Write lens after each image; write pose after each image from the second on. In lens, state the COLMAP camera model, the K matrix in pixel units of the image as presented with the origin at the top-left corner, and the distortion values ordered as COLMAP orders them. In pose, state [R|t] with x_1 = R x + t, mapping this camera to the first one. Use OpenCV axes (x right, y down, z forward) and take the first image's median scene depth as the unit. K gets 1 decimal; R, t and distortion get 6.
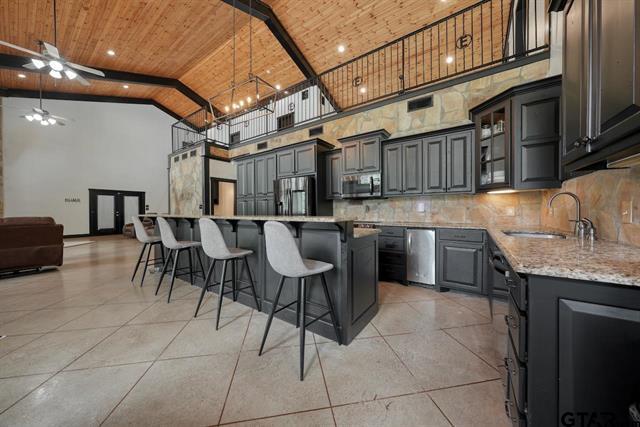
lens RADIAL K [[217.6, 0, 327.0], [0, 217.6, 213.2], [0, 0, 1]] dist [0.000260, 0.000562]
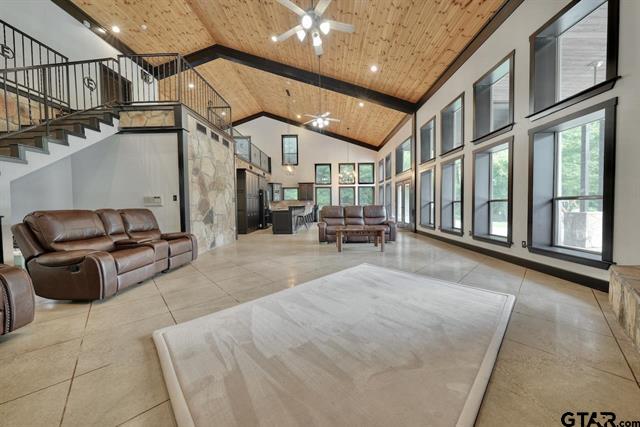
lens RADIAL K [[217.6, 0, 321.1], [0, 217.6, 211.4], [0, 0, 1]] dist [0.000260, 0.000562]
pose [[-0.548681, -0.011436, 0.835954, -3.036083], [0.026722, 0.999156, 0.031208, 0.004836], [-0.835605, 0.039462, -0.547912, 2.203985]]
